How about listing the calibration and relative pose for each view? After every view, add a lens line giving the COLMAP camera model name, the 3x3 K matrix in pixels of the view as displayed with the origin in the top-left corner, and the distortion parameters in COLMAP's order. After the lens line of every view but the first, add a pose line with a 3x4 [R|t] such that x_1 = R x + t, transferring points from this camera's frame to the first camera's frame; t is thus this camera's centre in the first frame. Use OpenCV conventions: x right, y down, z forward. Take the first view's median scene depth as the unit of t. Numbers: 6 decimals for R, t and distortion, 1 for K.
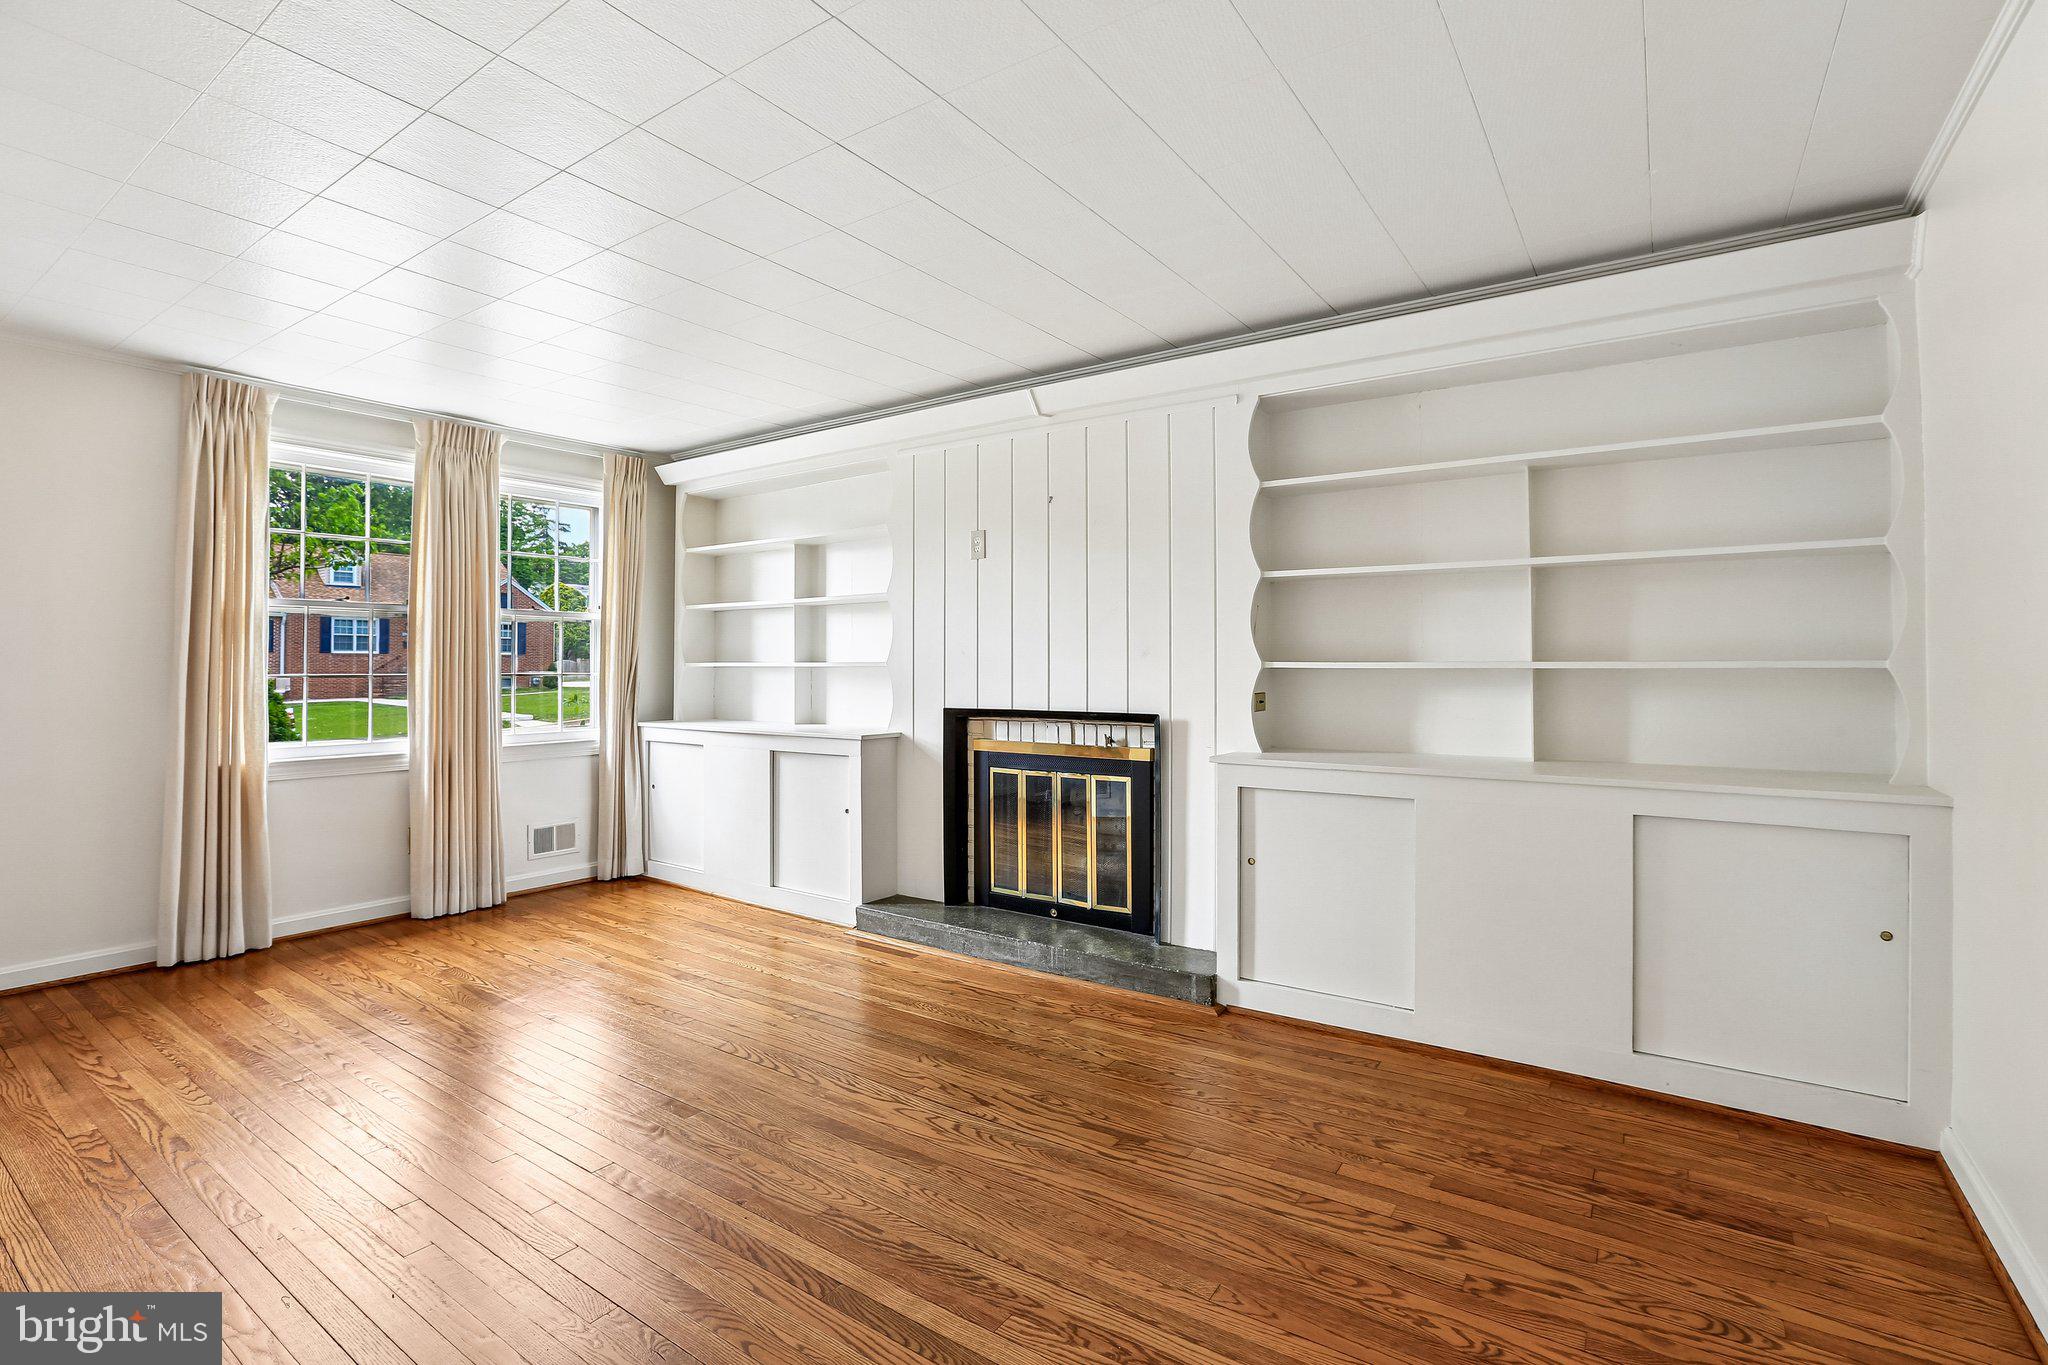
lens RADIAL K [[944.2, 0, 1029.1], [0, 944.2, 670.5], [0, 0, 1]] dist [-0.046629, 0.014524]
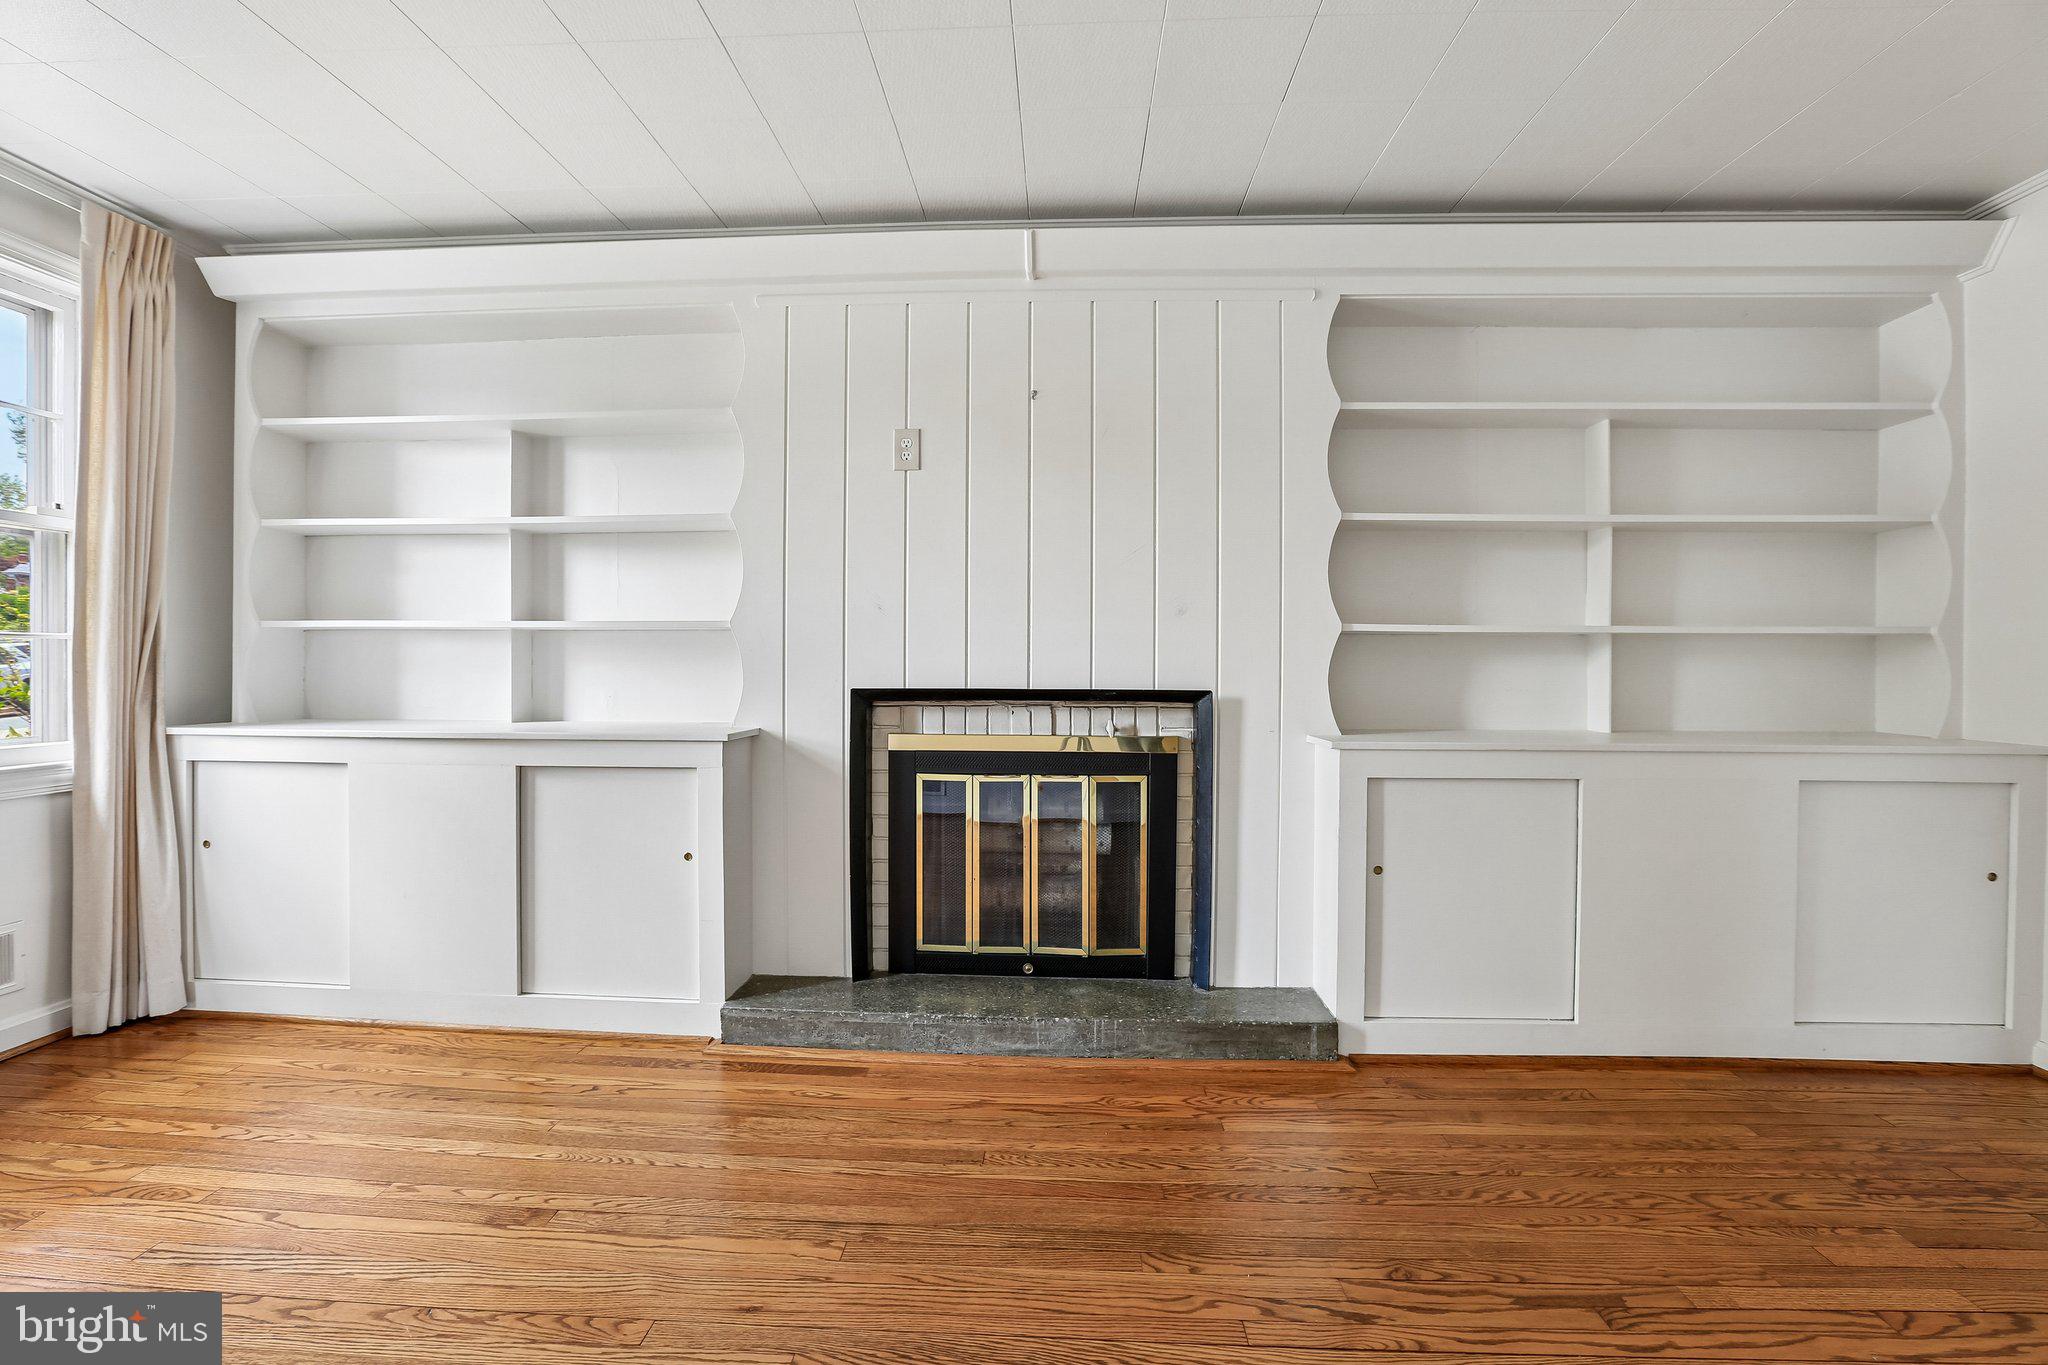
lens RADIAL K [[944.2, 0, 1023.5], [0, 944.2, 675.0], [0, 0, 1]] dist [-0.046629, 0.014524]
pose [[0.853909, -0.004533, 0.520403, -0.363978], [-0.003173, 0.999898, 0.013916, 0.022163], [-0.520413, -0.013534, 0.853807, 0.400423]]
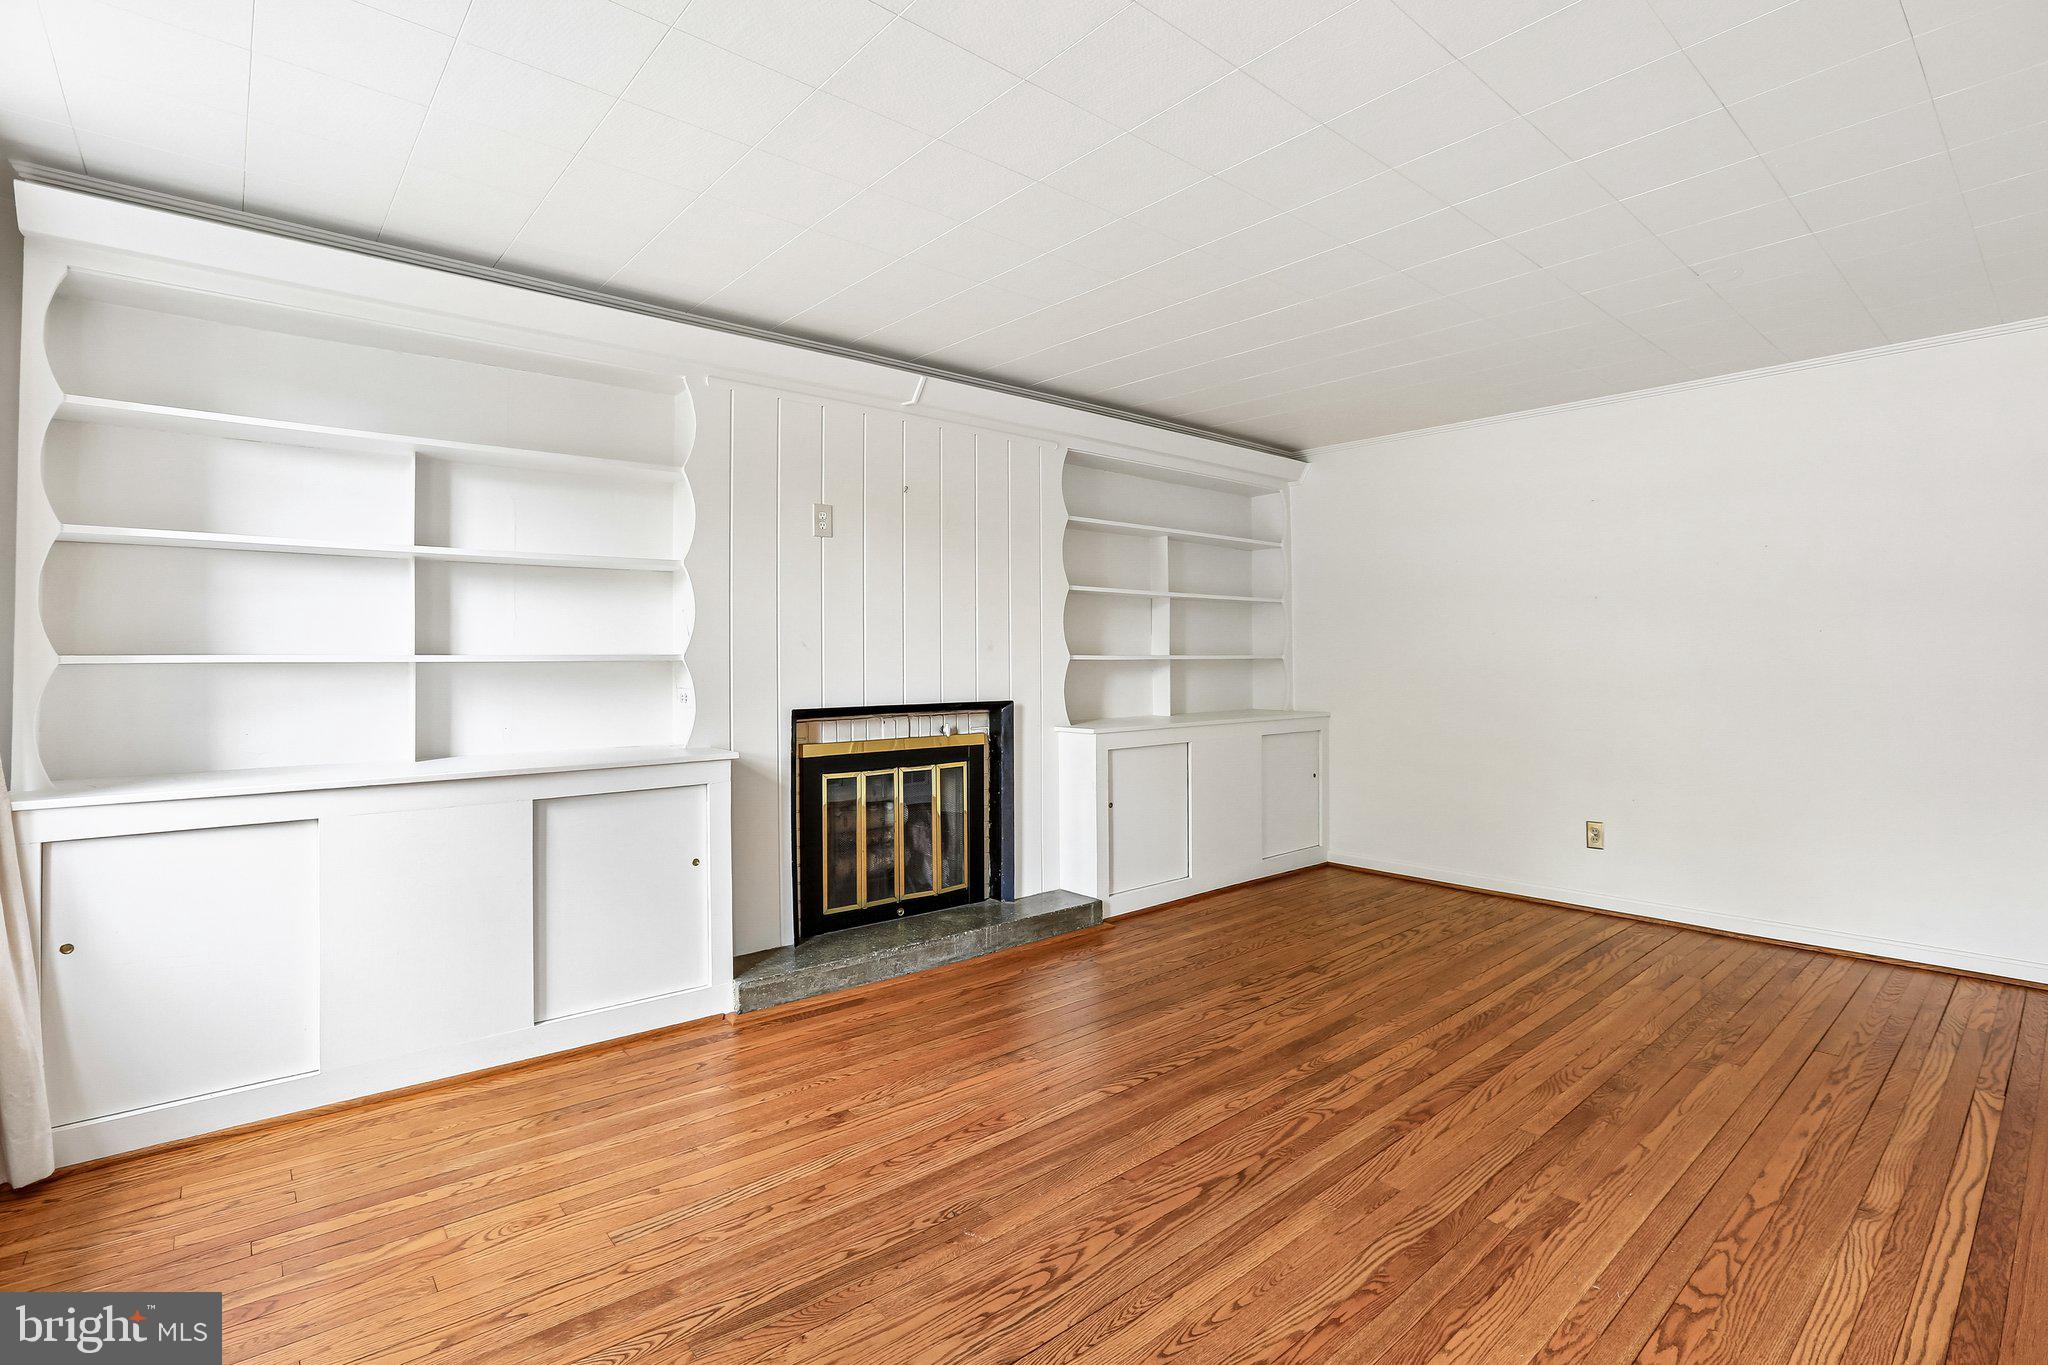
lens RADIAL K [[944.2, 0, 1023.0], [0, 944.2, 661.3], [0, 0, 1]] dist [-0.046629, 0.014524]
pose [[0.266378, -0.004291, 0.963859, -0.907273], [0.006962, 0.999973, 0.002527, -0.004234], [-0.963844, 0.006037, 0.266400, 0.637002]]
